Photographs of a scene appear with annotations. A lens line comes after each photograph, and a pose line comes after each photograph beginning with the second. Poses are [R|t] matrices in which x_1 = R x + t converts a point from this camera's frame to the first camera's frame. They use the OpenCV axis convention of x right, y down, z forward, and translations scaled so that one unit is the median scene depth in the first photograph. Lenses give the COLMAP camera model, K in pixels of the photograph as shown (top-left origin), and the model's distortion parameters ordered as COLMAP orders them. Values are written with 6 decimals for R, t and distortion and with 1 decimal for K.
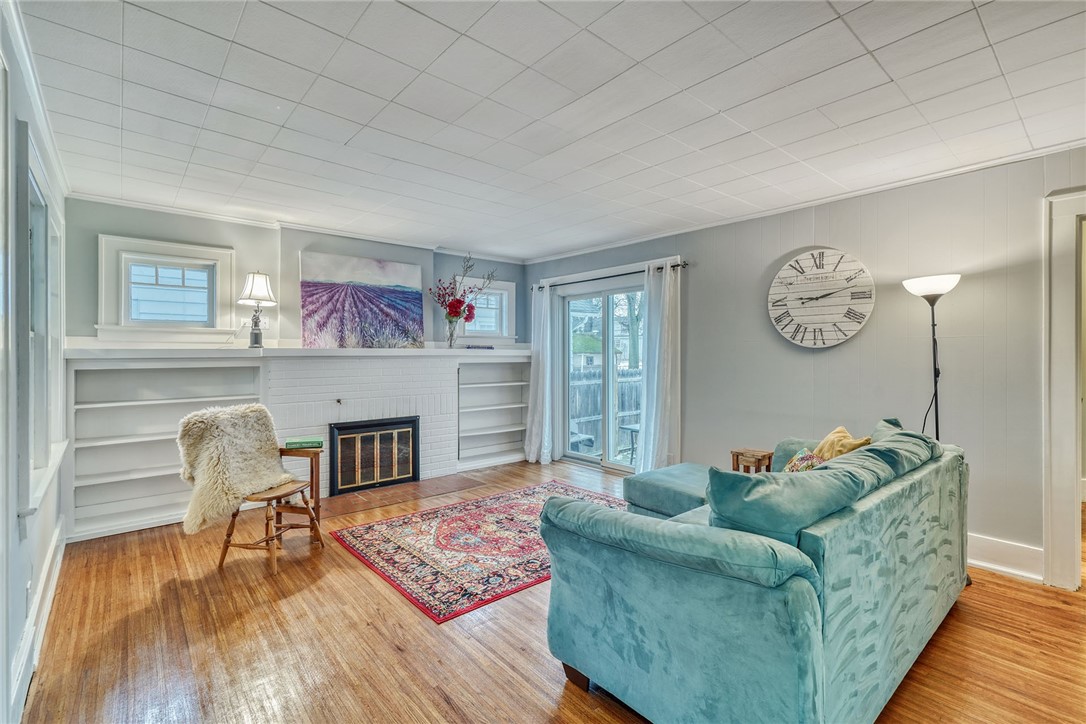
lens RADIAL K [[491.8, 0, 543.7], [0, 491.8, 355.1], [0, 0, 1]] dist [-0.001794, 0.000241]
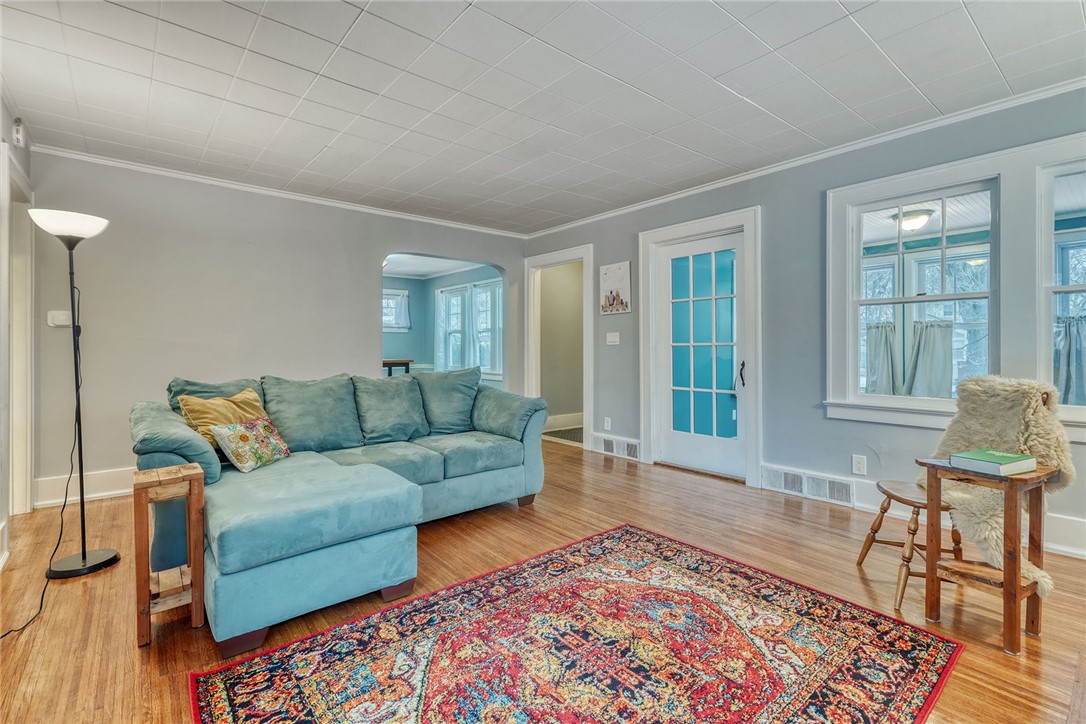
lens RADIAL K [[496.4, 0, 541.0], [0, 496.4, 344.8], [0, 0, 1]] dist [0.004412, 0.001536]
pose [[-0.999762, 0.003867, 0.021470, -0.014251], [0.003976, 0.999979, 0.005021, 0.052158], [-0.021451, 0.005105, -0.999757, 1.661353]]
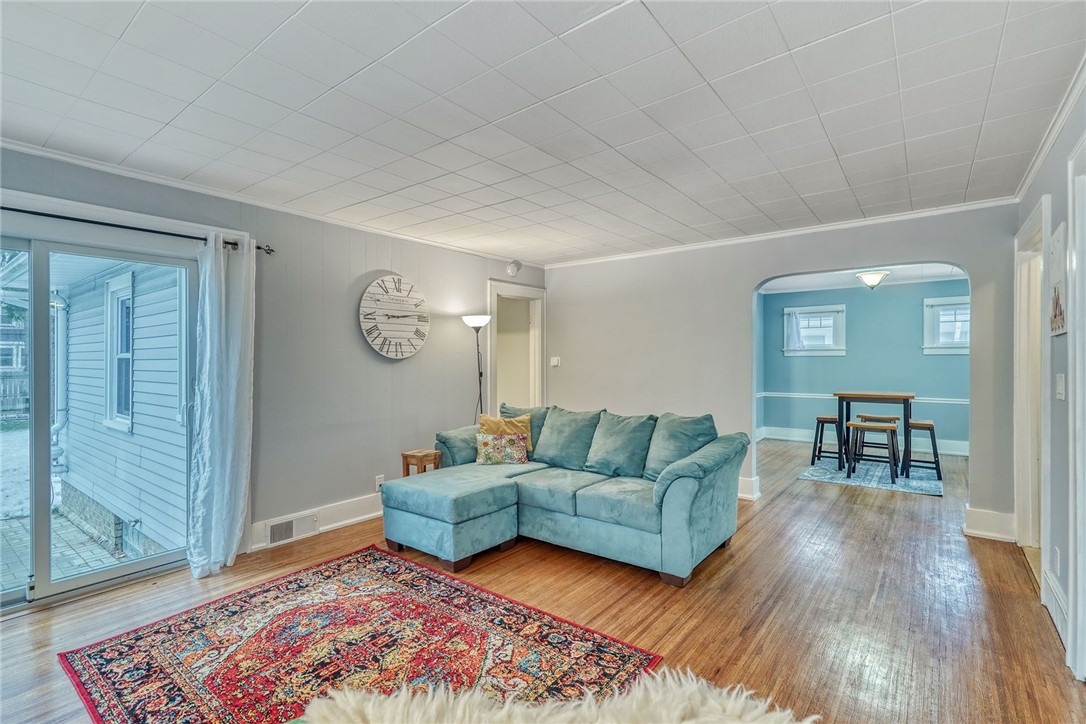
lens RADIAL K [[497.8, 0, 550.1], [0, 497.8, 362.7], [0, 0, 1]] dist [0.002382, 0.000756]
pose [[-0.204510, -0.002228, 0.978862, -0.781807], [0.011570, 0.999922, 0.004693, -0.007567], [-0.978796, 0.012285, -0.204468, 1.004675]]
